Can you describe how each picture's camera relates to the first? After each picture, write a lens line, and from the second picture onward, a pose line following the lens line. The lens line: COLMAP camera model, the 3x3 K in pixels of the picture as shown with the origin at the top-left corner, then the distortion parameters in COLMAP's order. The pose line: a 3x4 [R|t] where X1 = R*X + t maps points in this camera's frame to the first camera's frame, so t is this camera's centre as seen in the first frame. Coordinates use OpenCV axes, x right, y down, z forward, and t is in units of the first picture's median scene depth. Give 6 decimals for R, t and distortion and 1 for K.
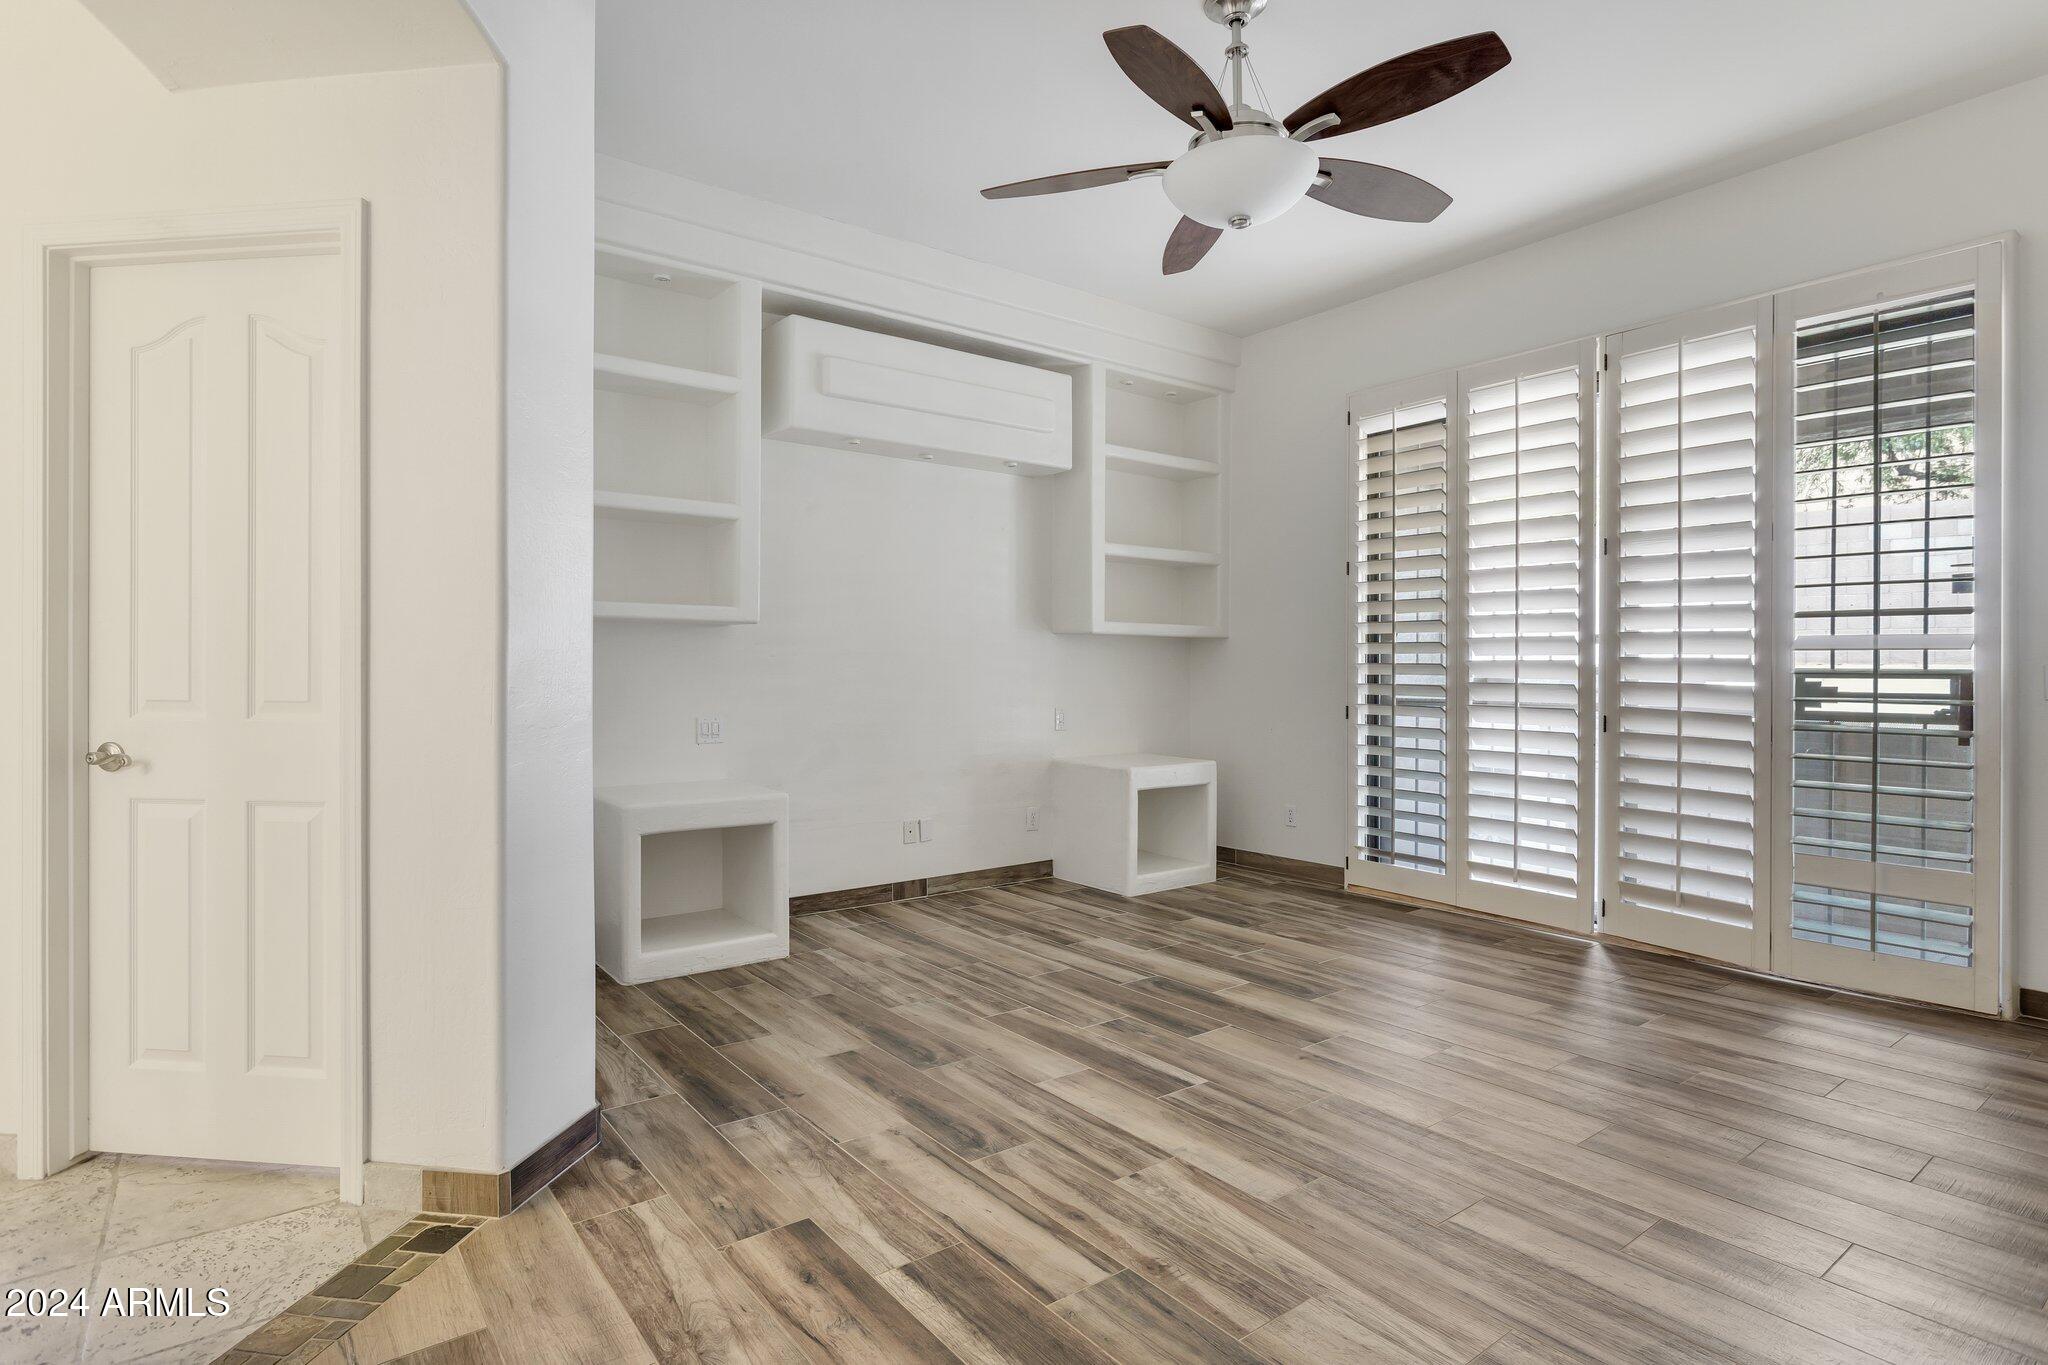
lens RADIAL K [[1038.3, 0, 1043.8], [0, 1038.3, 667.0], [0, 0, 1]] dist [-0.010814, 0.004657]
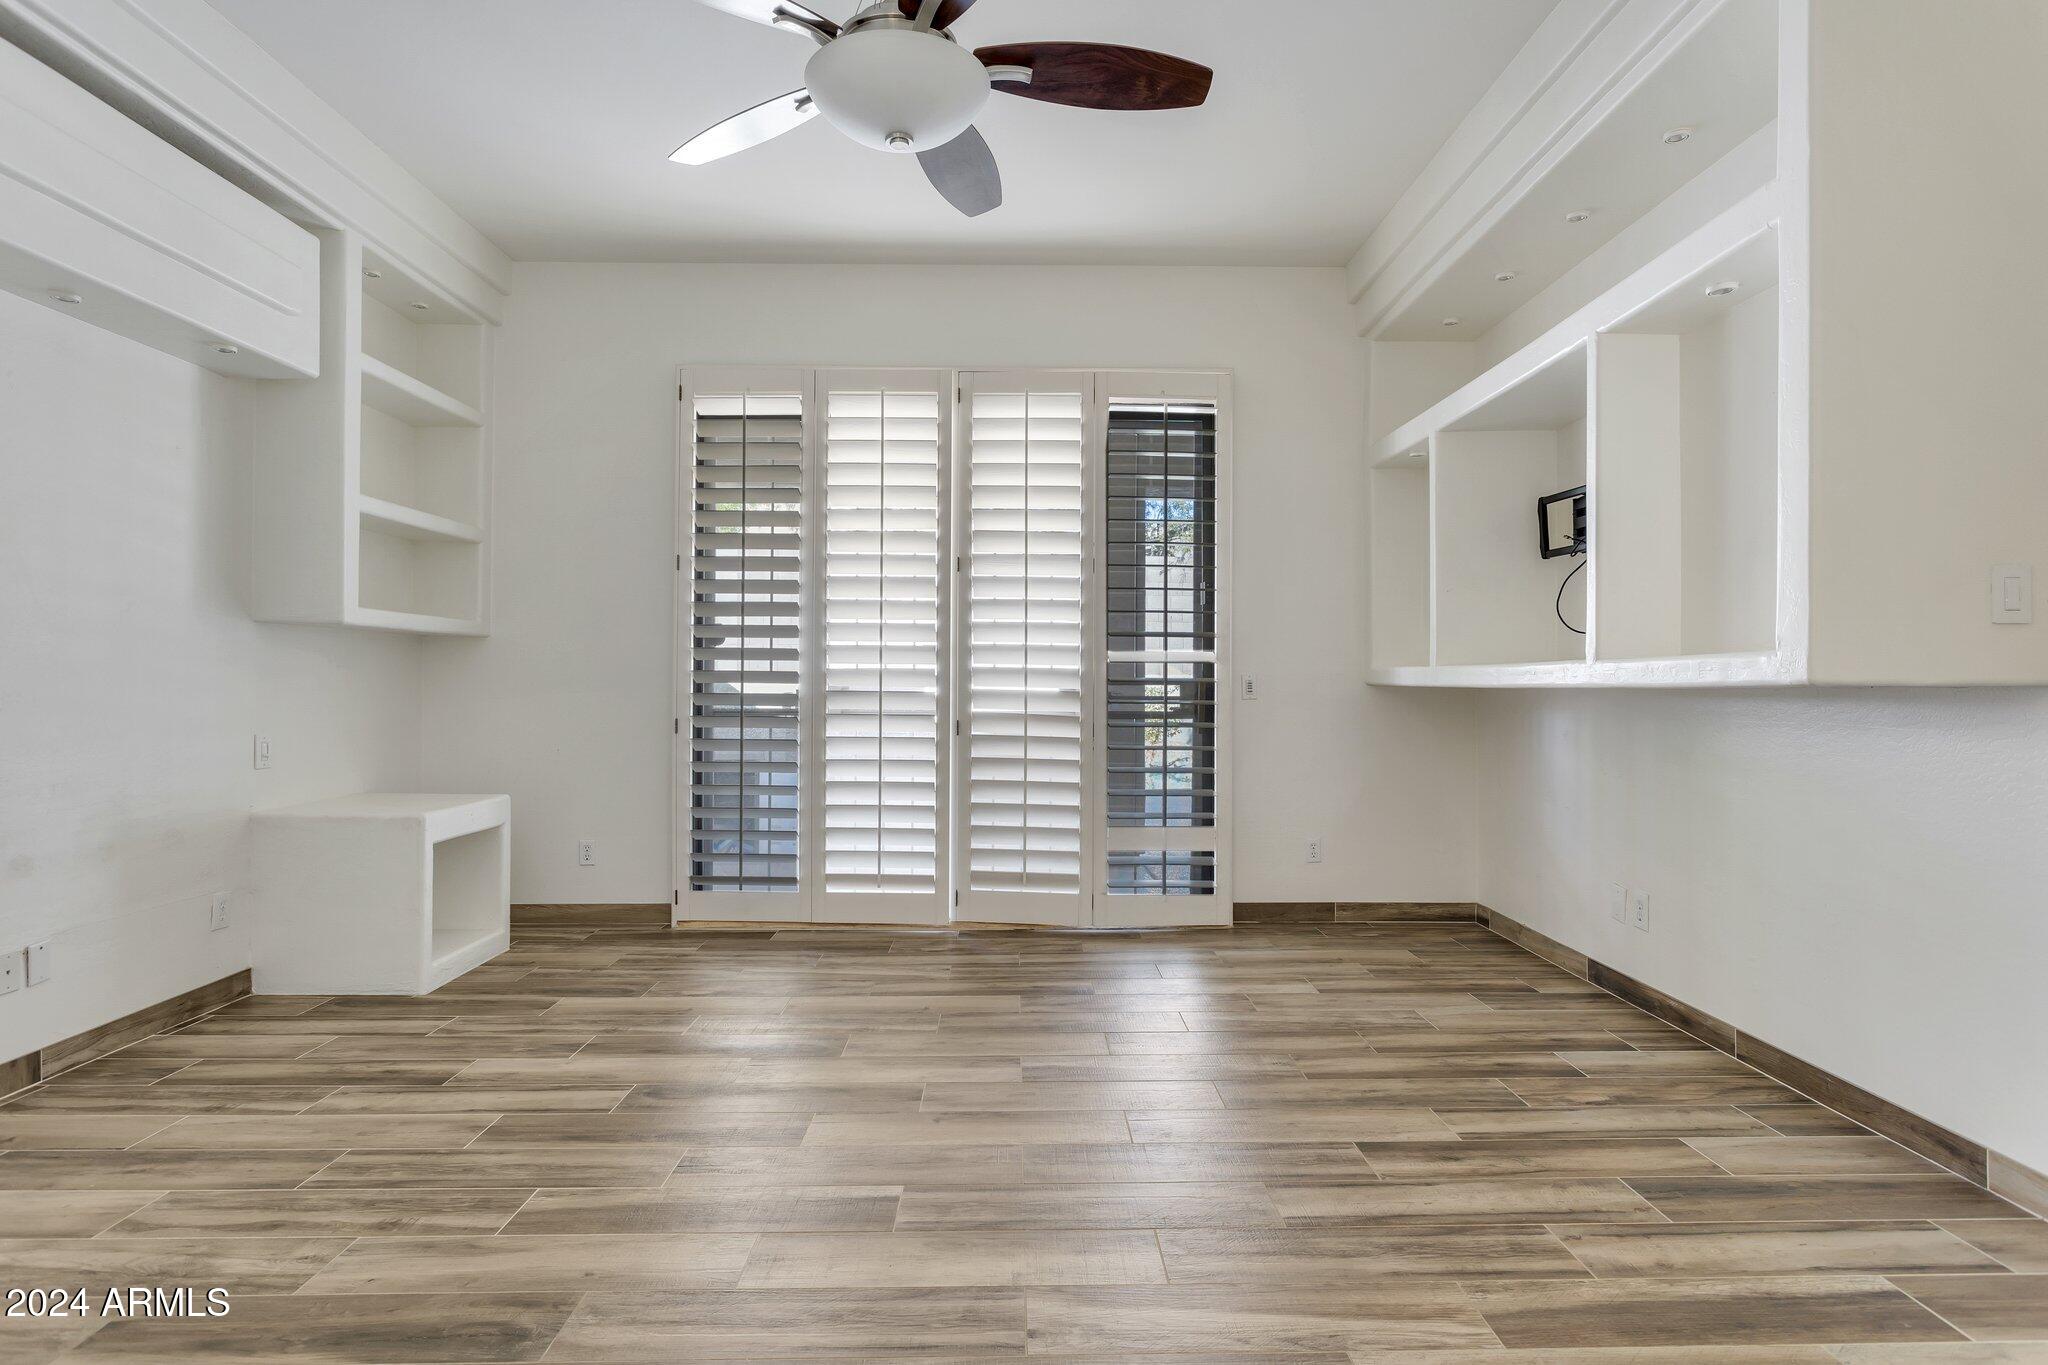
lens RADIAL K [[1038.3, 0, 1030.6], [0, 1038.3, 671.9], [0, 0, 1]] dist [-0.010814, 0.004657]
pose [[0.601222, 0.005586, 0.799063, -0.303830], [-0.003722, 0.999984, -0.004190, 0.000448], [-0.799073, -0.000455, 0.601233, 0.306552]]
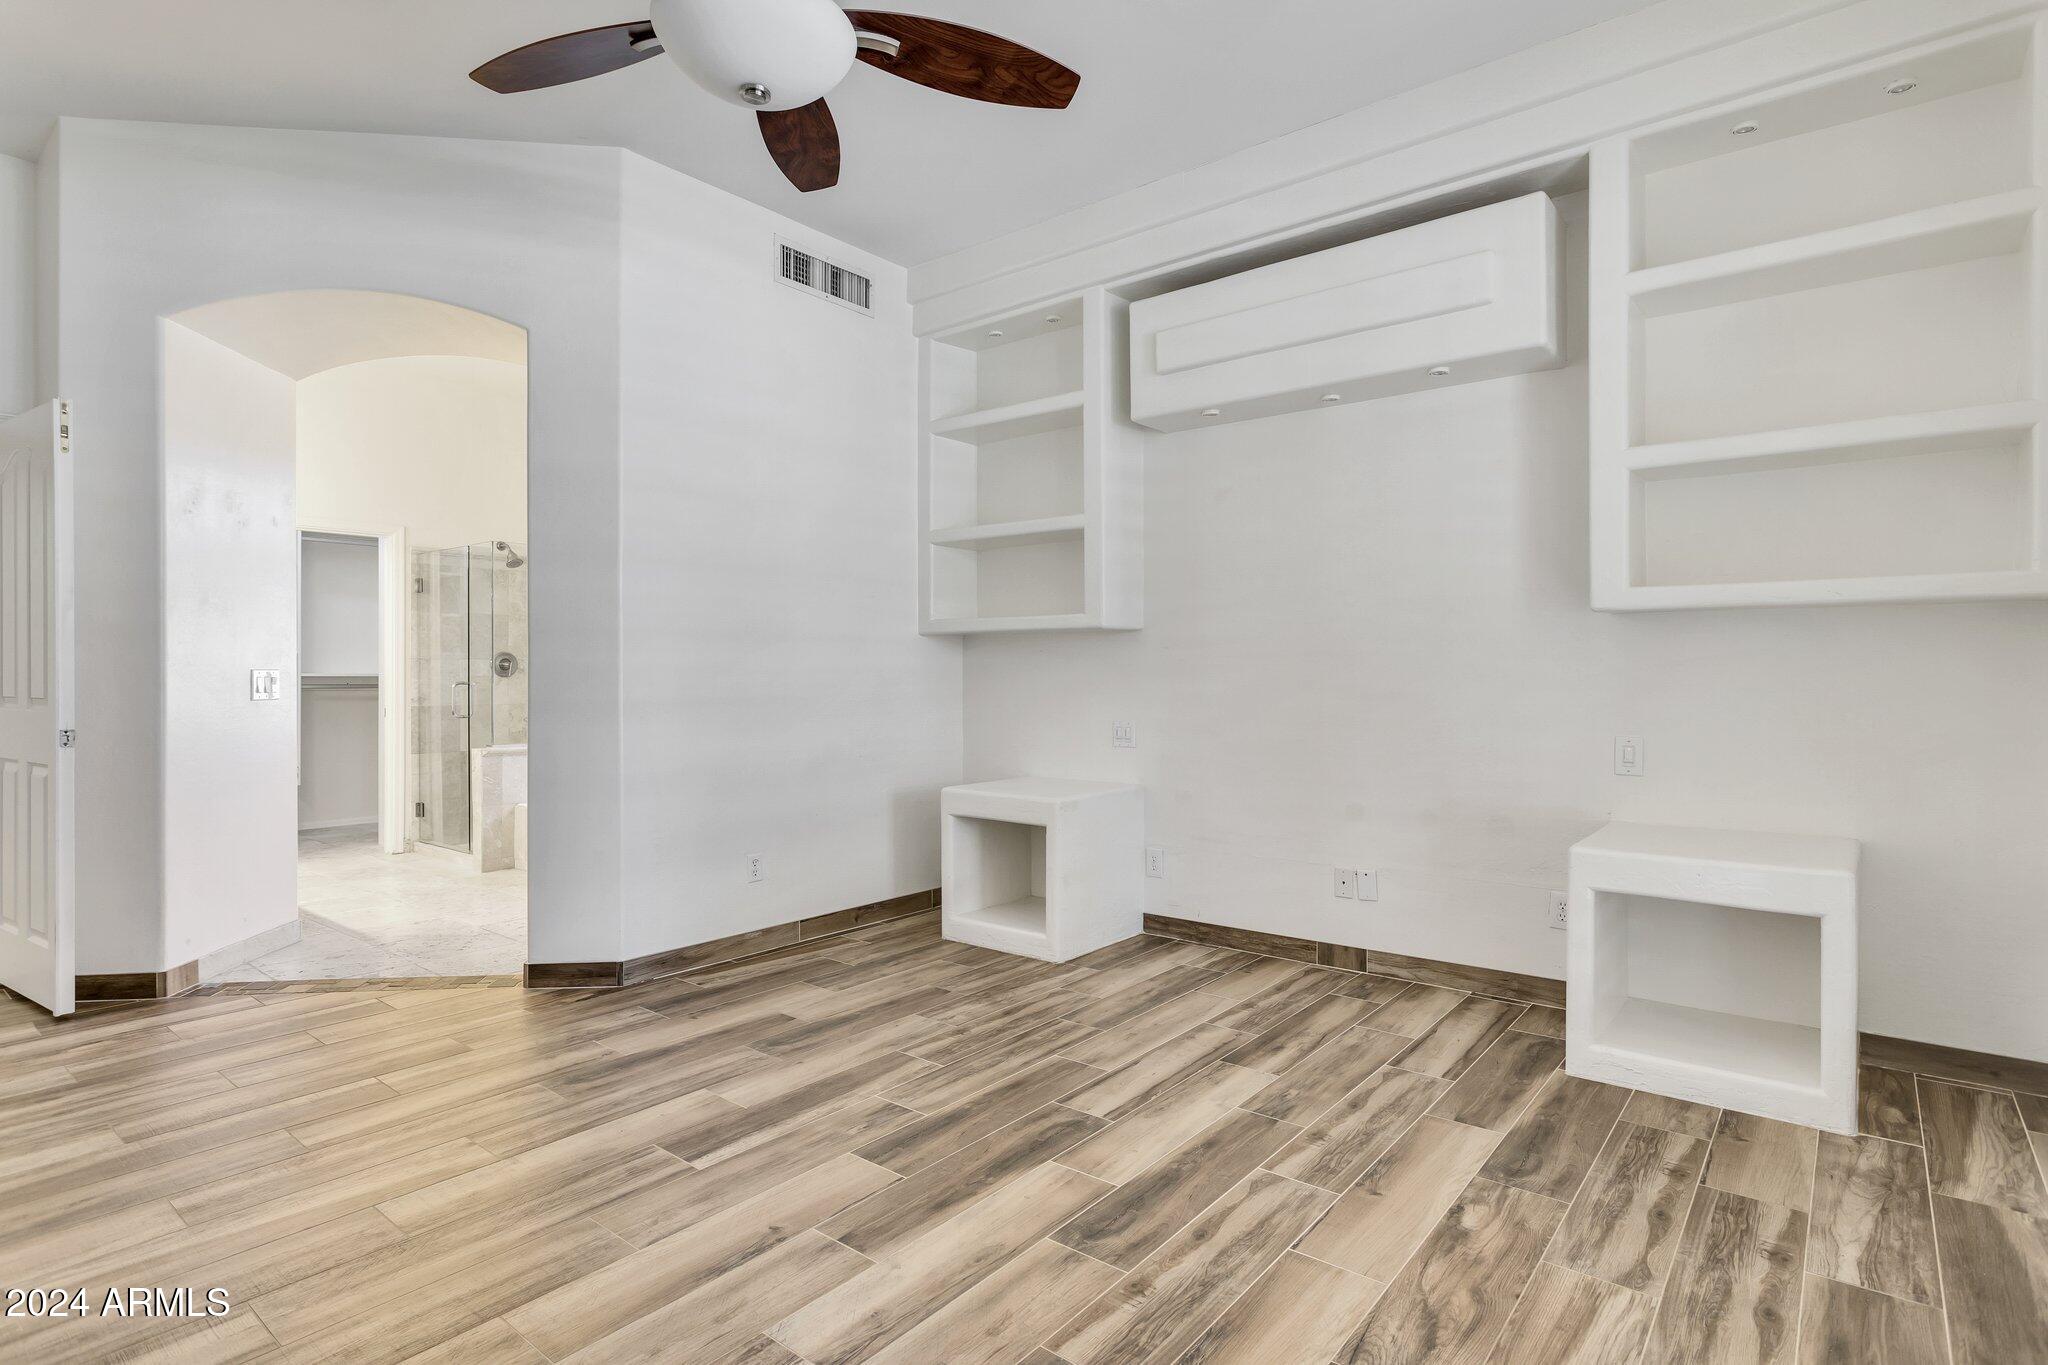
lens RADIAL K [[1038.3, 0, 1042.8], [0, 1038.3, 676.7], [0, 0, 1]] dist [-0.010814, 0.004657]
pose [[0.230848, -0.001411, -0.972989, 0.728606], [0.004655, 0.999989, -0.000345, 0.004066], [0.972979, -0.004450, 0.230852, 0.762307]]
